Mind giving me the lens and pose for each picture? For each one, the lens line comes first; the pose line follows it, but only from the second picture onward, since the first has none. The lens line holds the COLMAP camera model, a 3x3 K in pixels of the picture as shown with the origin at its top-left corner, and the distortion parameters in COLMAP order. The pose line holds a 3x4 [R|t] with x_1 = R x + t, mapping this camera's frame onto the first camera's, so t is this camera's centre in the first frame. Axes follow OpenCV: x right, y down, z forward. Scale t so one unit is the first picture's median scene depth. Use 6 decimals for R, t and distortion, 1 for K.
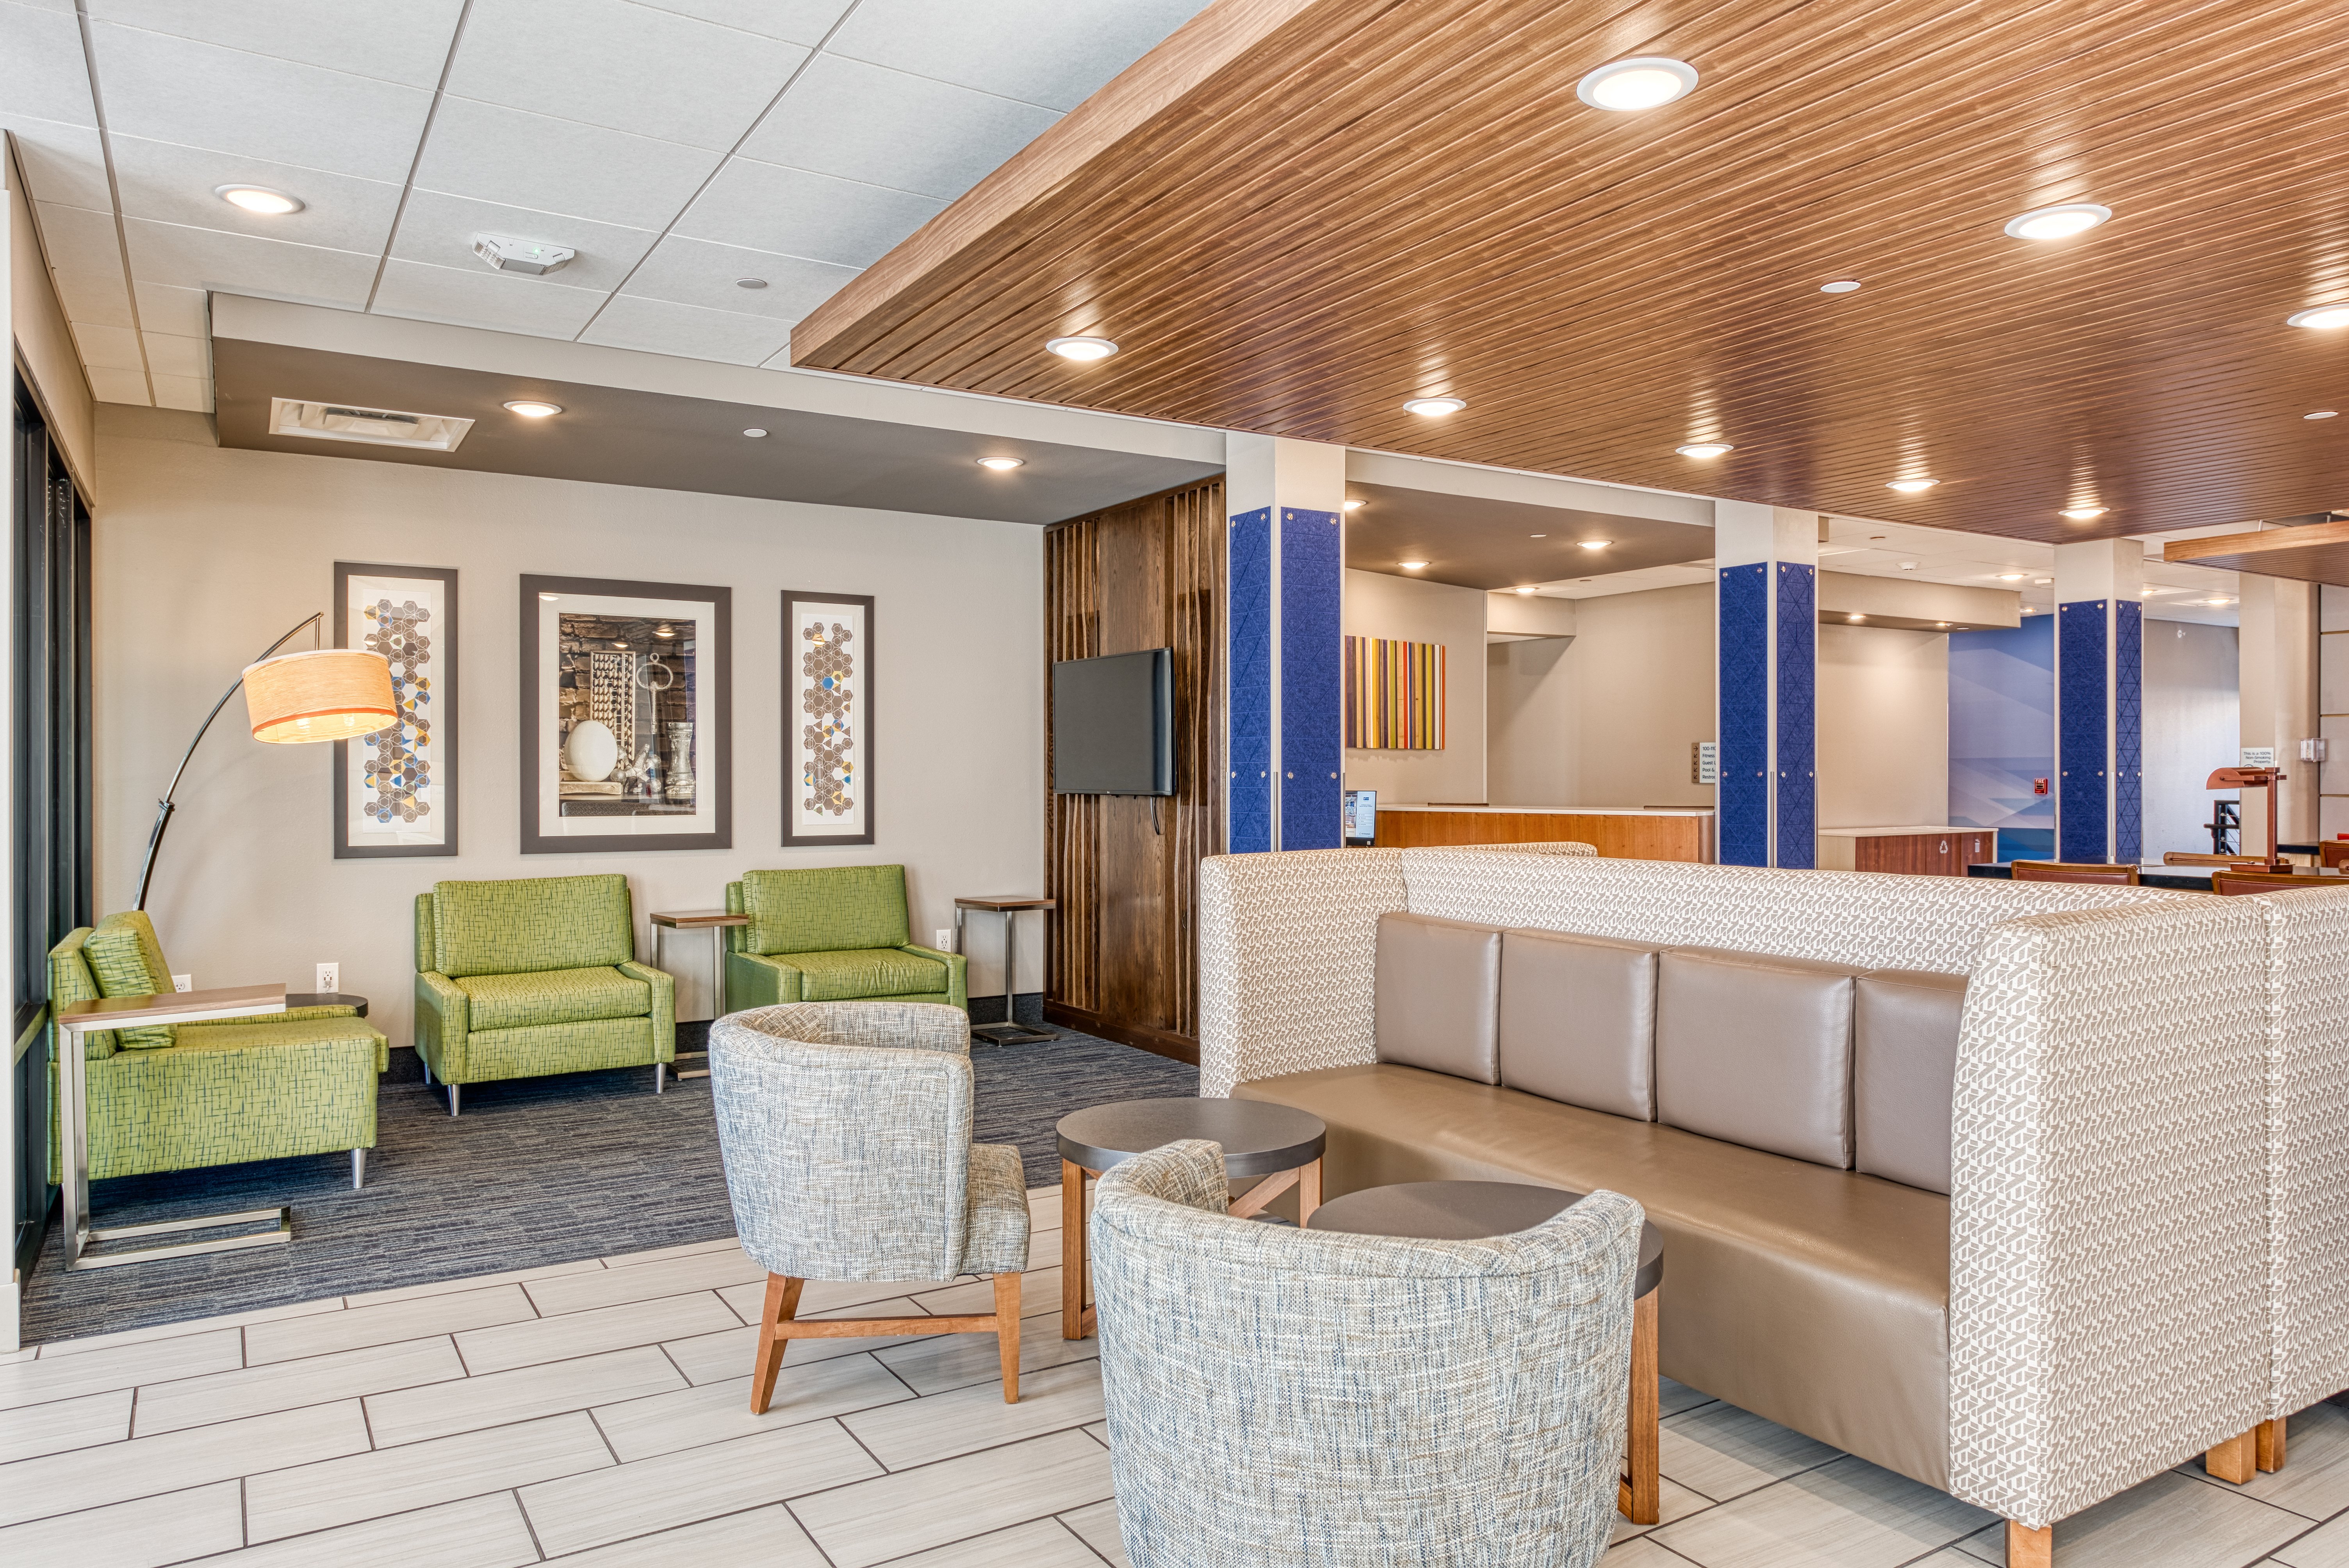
lens RADIAL K [[1547.6, 0, 1172.7], [0, 1547.6, 782.4], [0, 0, 1]] dist [0.008766, -0.000266]
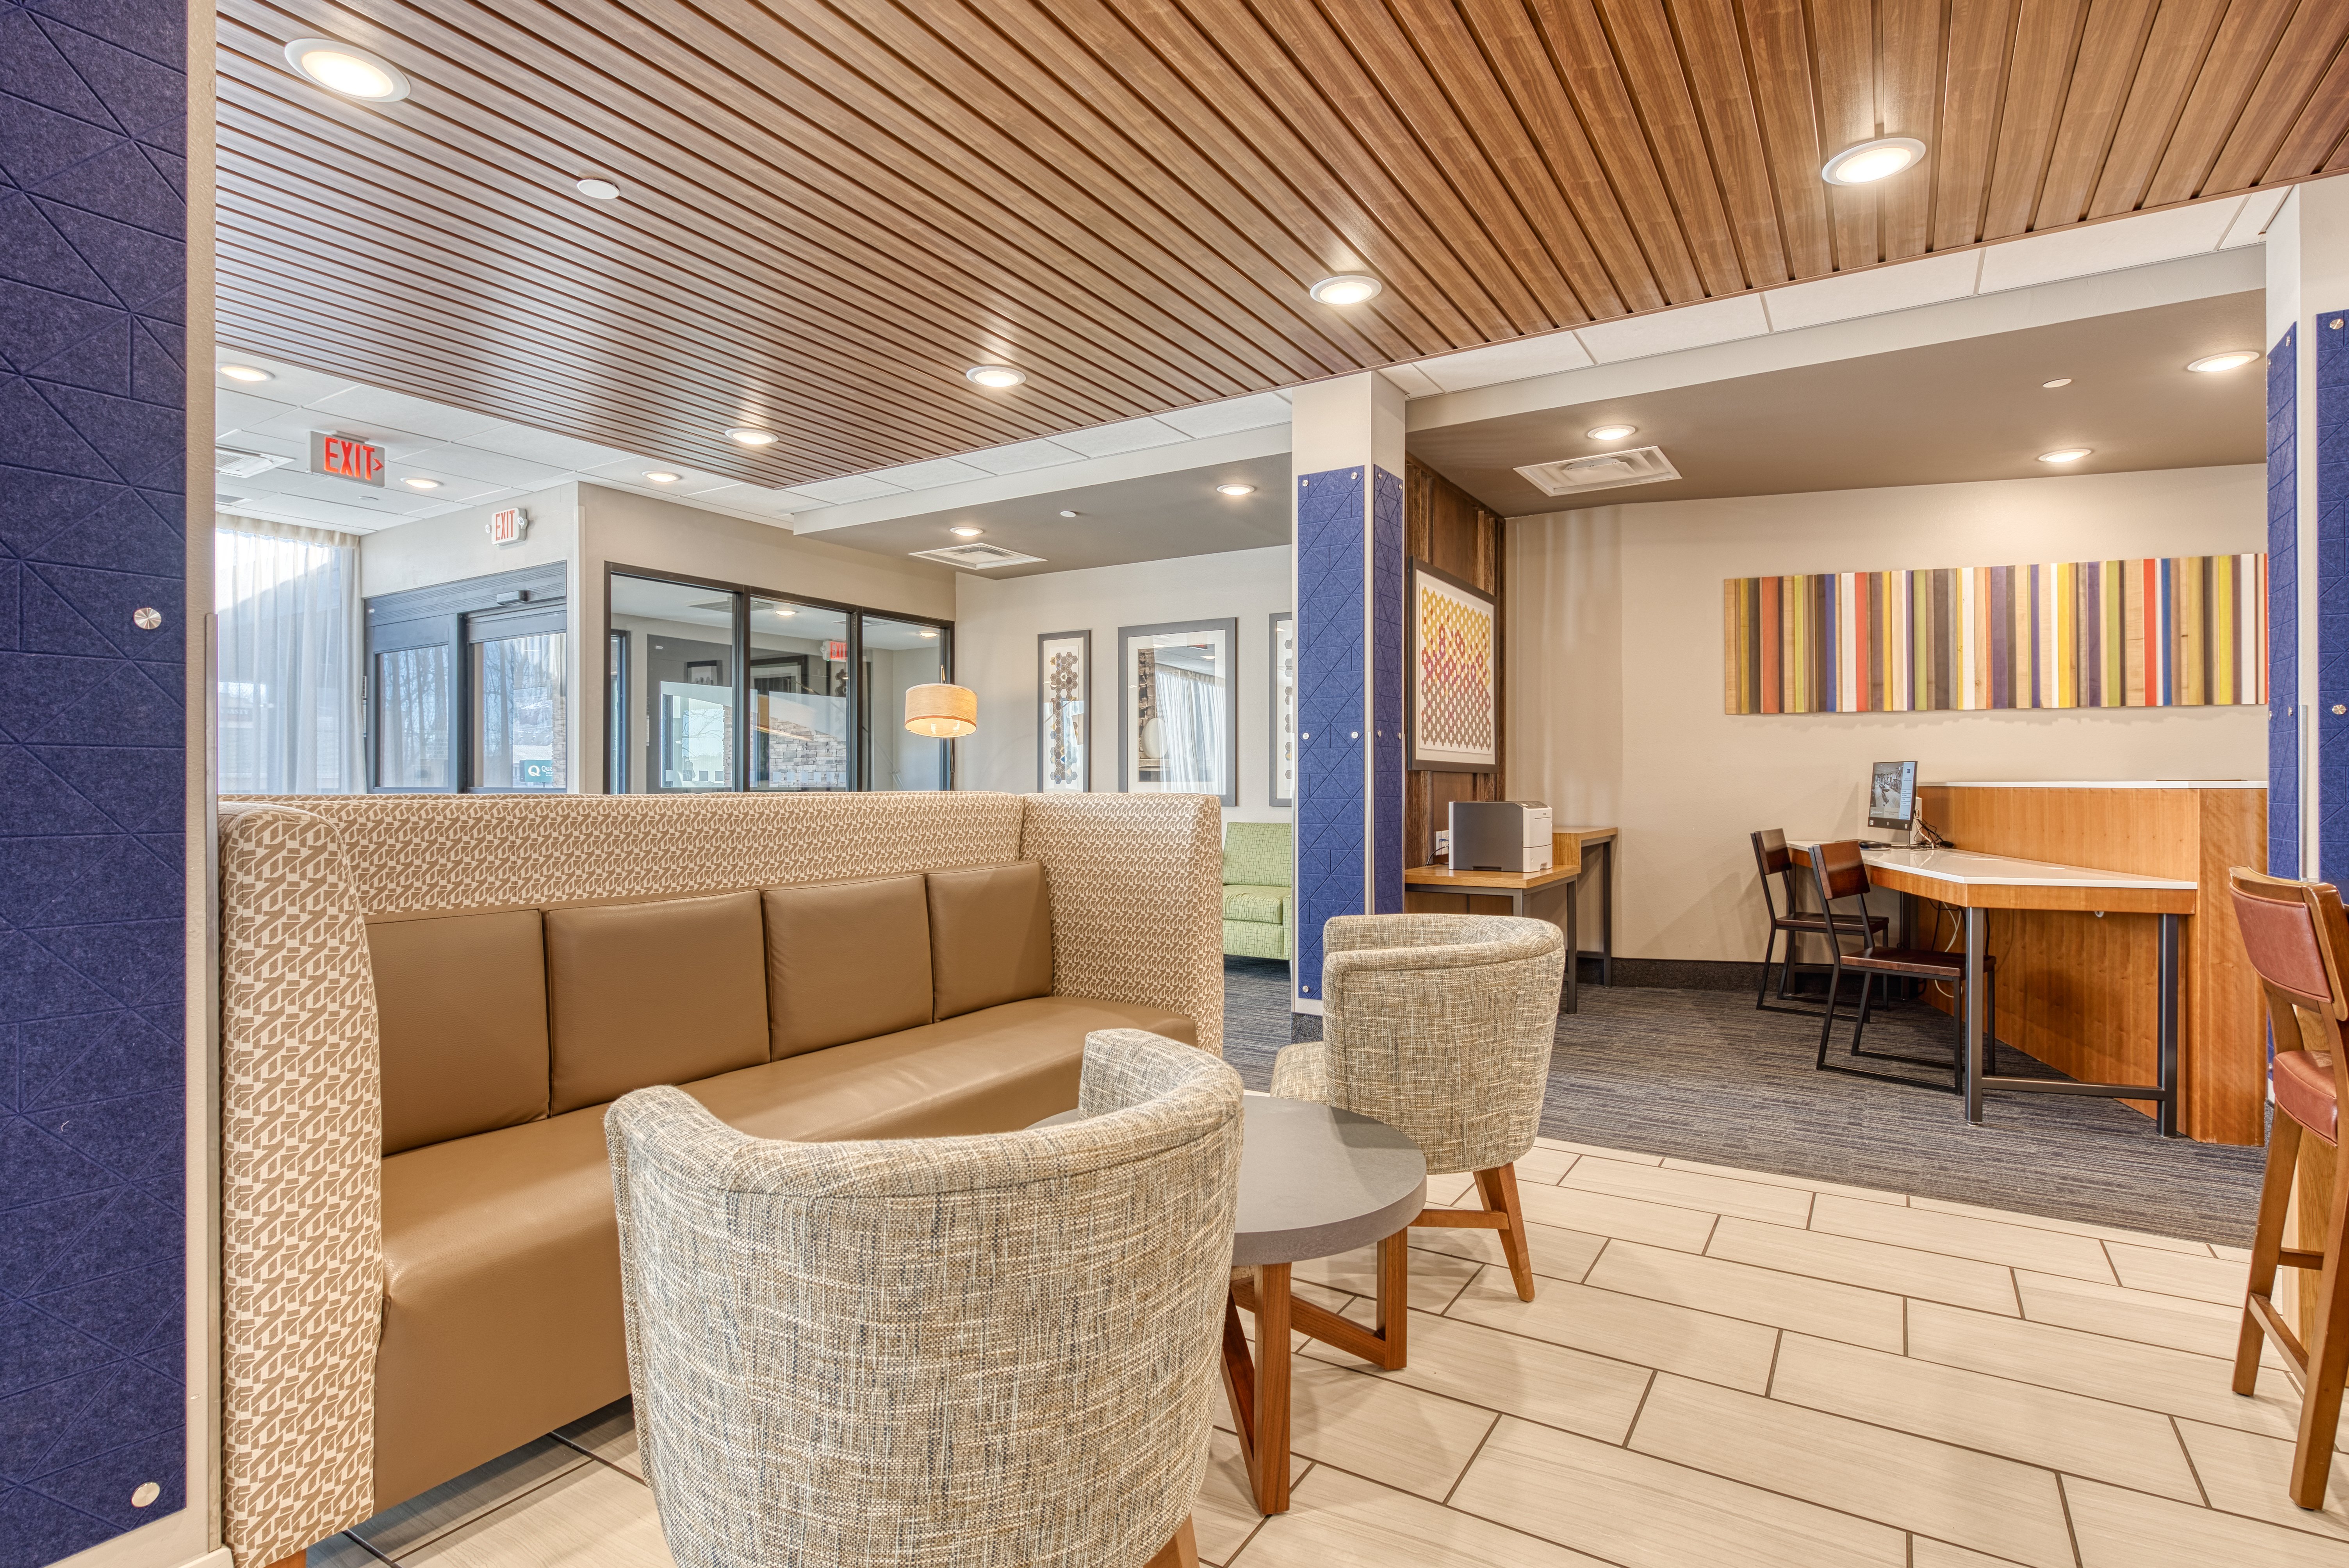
lens RADIAL K [[1183.7, 0, 1170.5], [0, 1183.7, 783.2], [0, 0, 1]] dist [0.001596, 0.000053]
pose [[0.448091, -0.003598, -0.893981, 0.693066], [-0.003811, 0.999975, -0.005935, 0.031539], [0.893980, 0.006066, 0.448066, 0.522322]]
